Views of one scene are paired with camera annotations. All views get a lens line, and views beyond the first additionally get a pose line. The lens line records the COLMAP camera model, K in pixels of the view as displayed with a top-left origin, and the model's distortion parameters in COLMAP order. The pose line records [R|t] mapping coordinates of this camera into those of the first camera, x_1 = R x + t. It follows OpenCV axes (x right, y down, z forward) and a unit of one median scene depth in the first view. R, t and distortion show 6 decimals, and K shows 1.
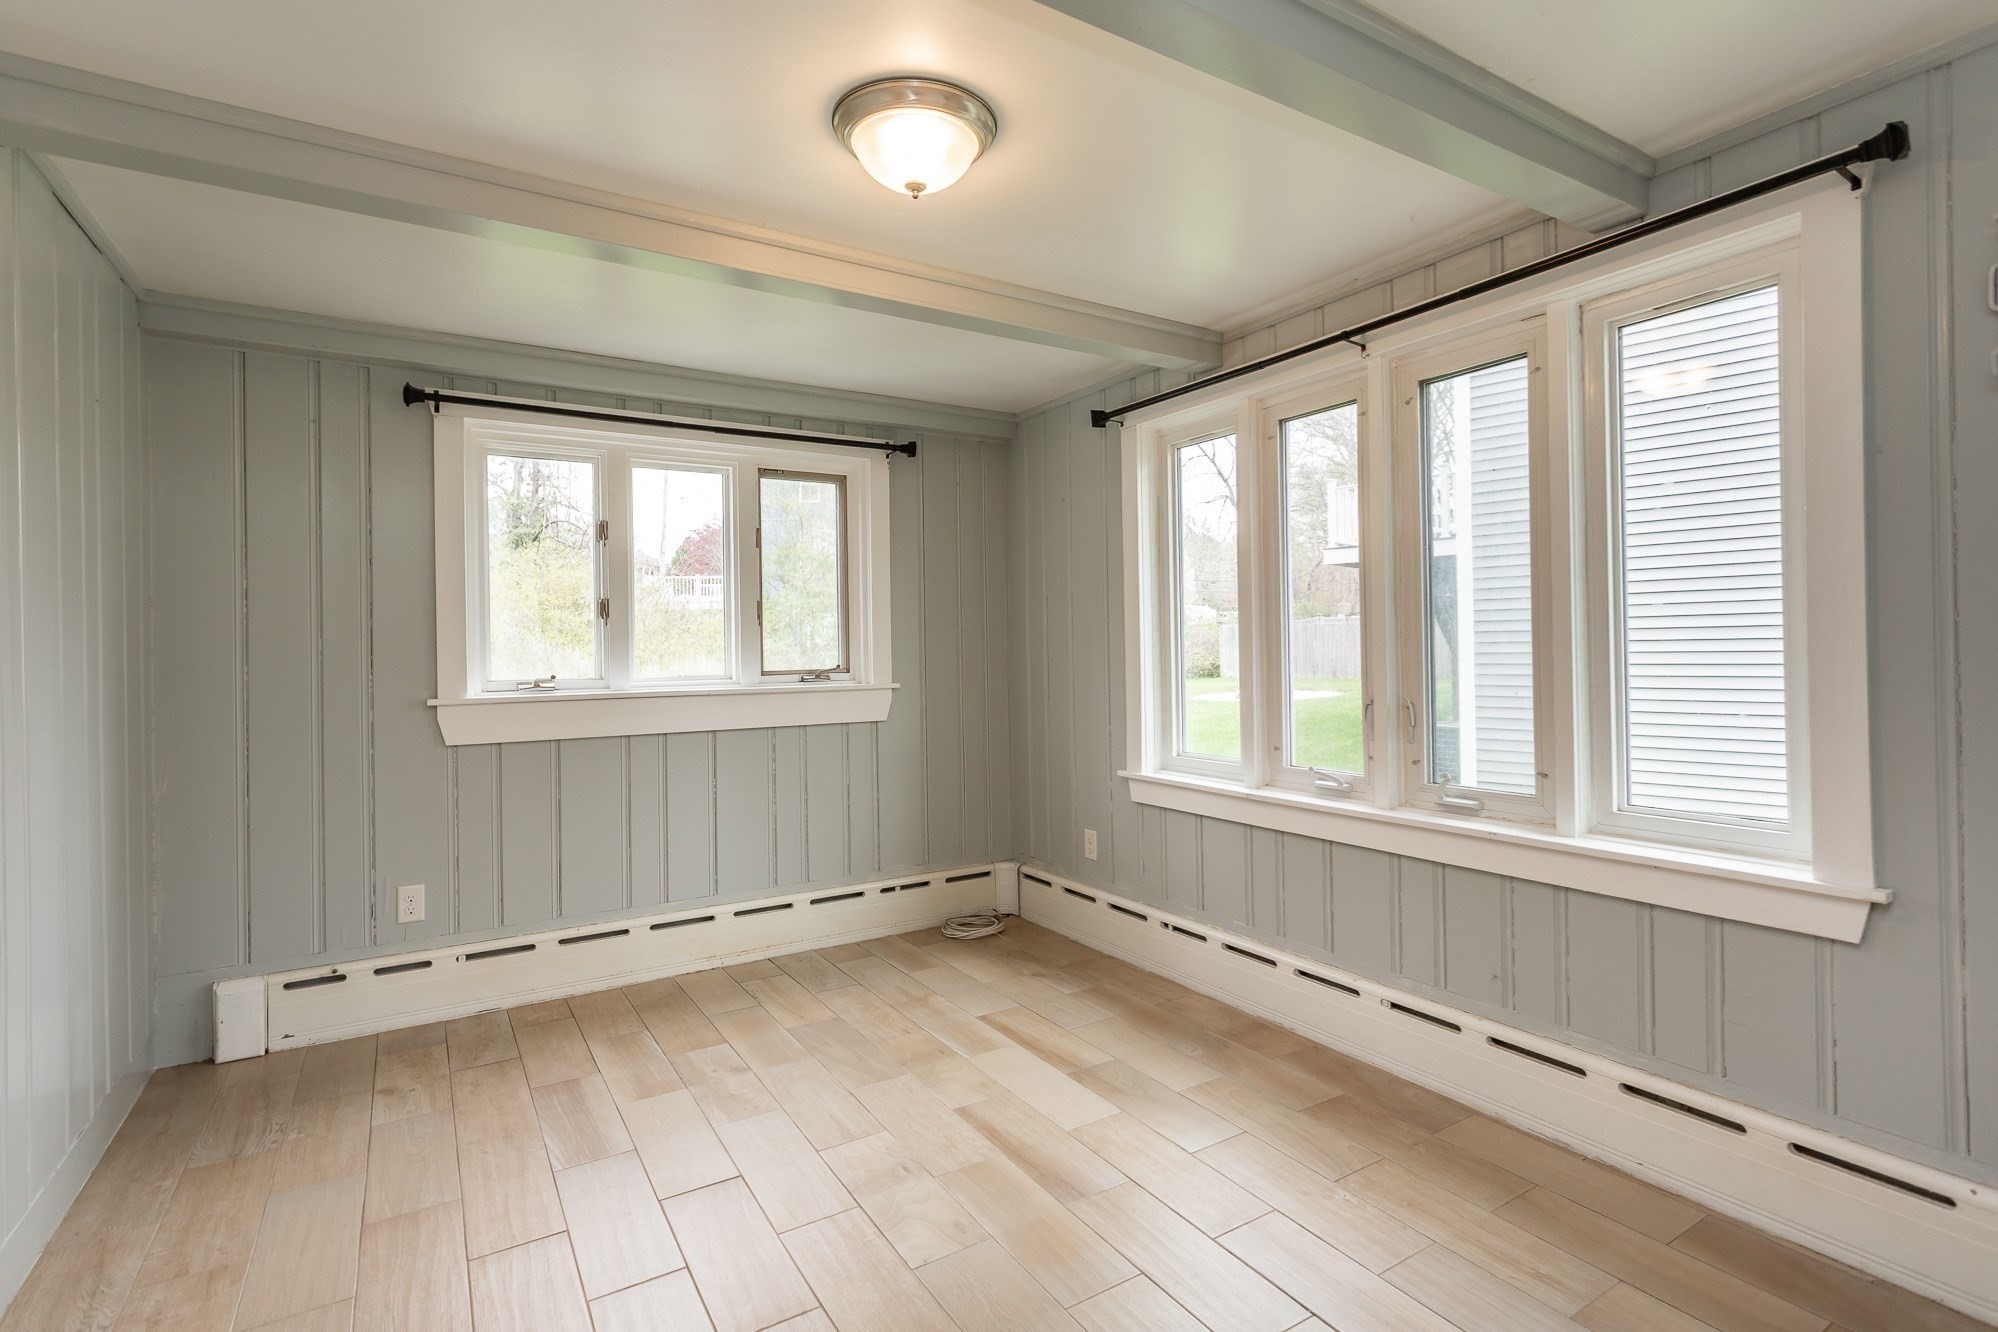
lens RADIAL K [[951.4, 0, 997.4], [0, 951.4, 647.1], [0, 0, 1]] dist [0.002481, 0.000182]
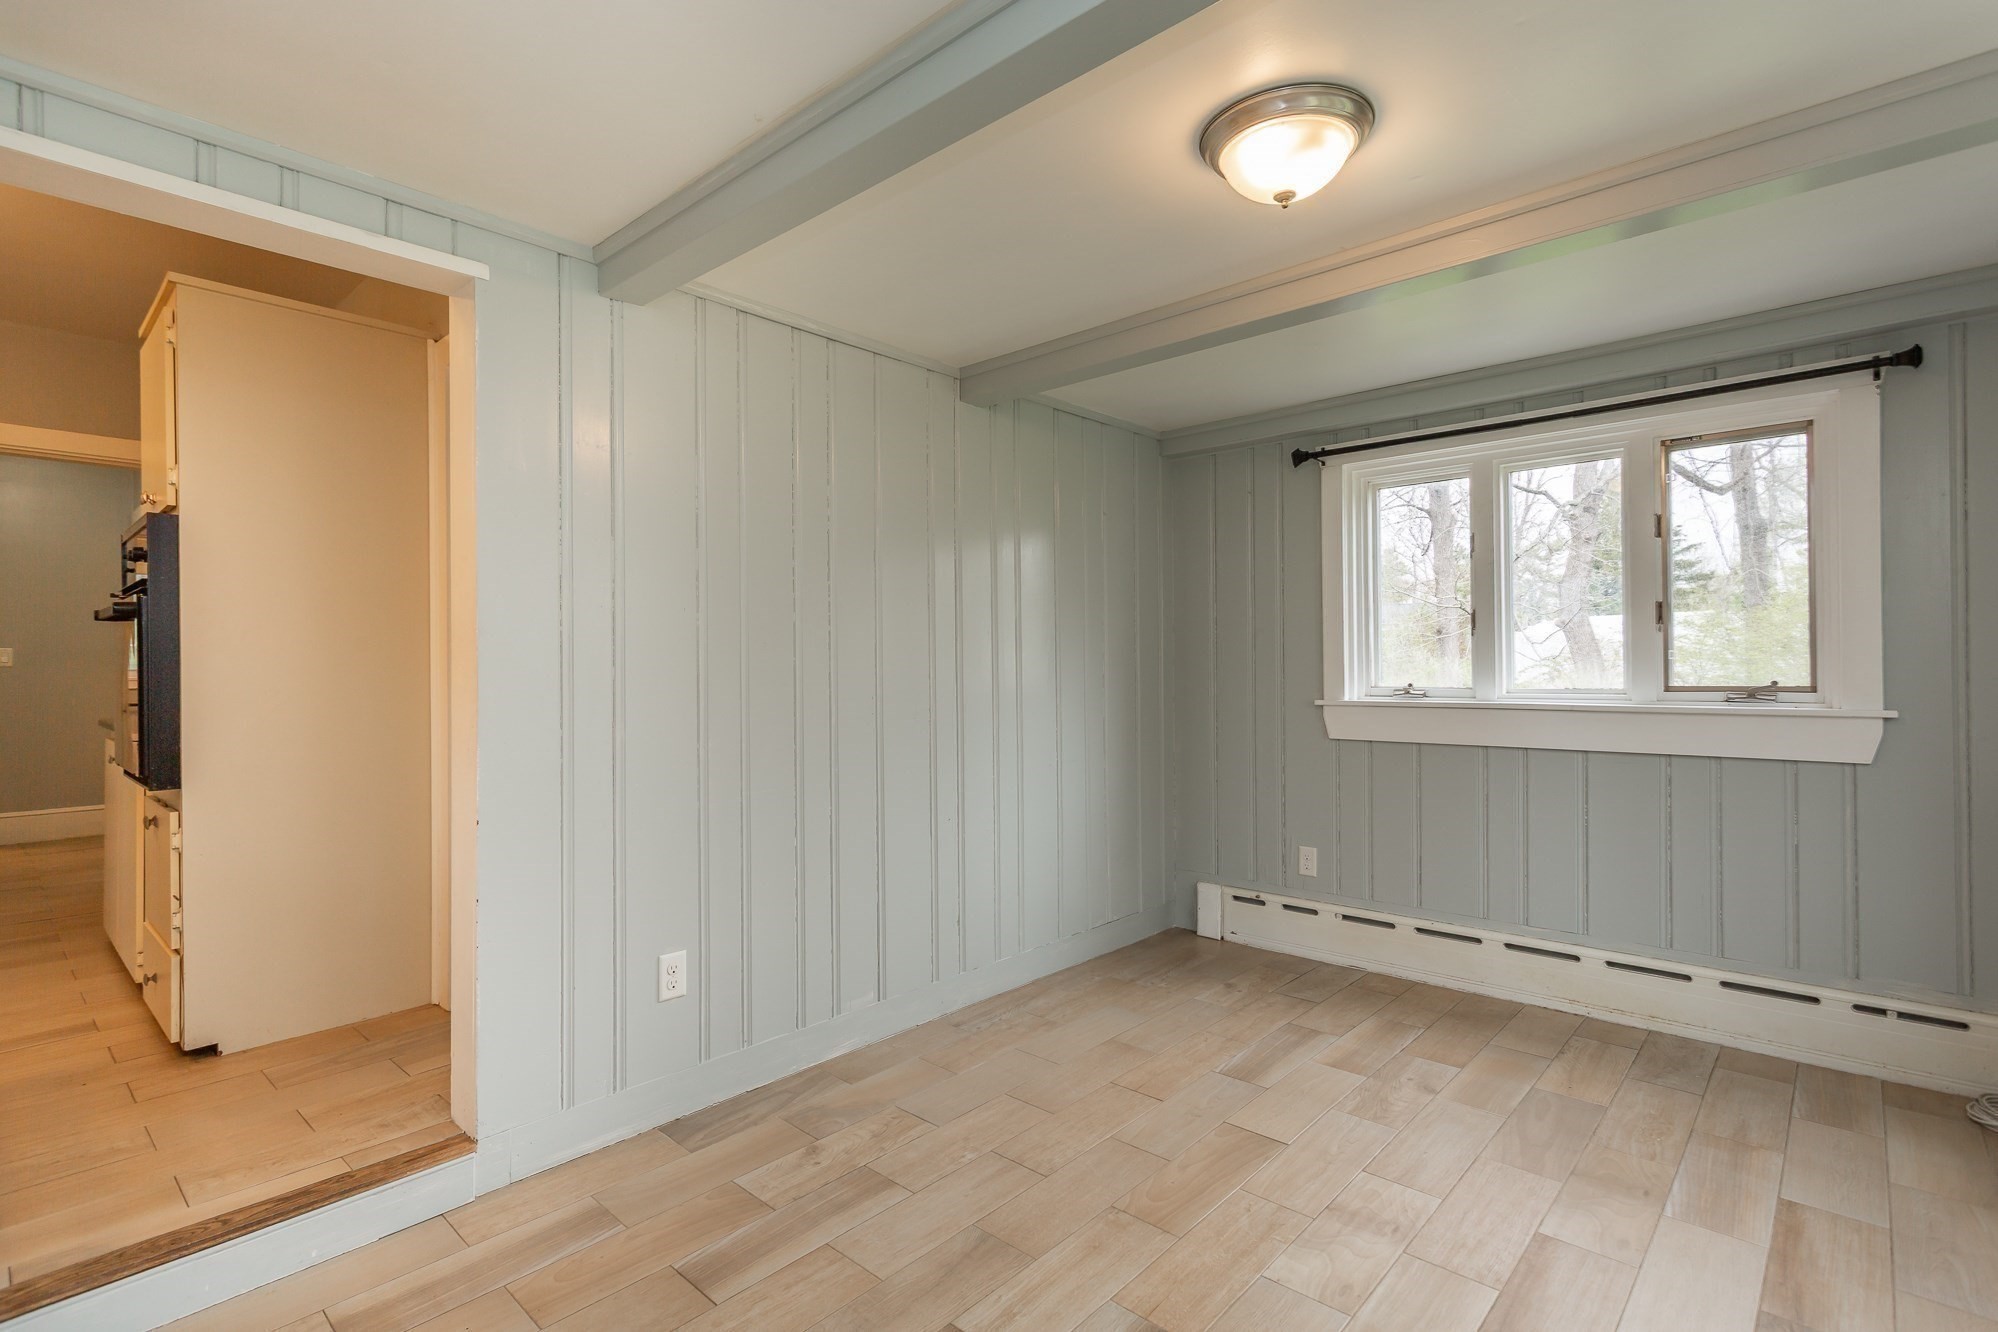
lens RADIAL K [[943.3, 0, 999.0], [0, 943.3, 666.0], [0, 0, 1]] dist [0.004288, 0.000150]
pose [[0.274432, 0.012117, -0.961530, 0.446700], [0.006129, 0.999878, 0.014349, -0.008879], [0.961587, -0.009831, 0.274324, 0.254740]]
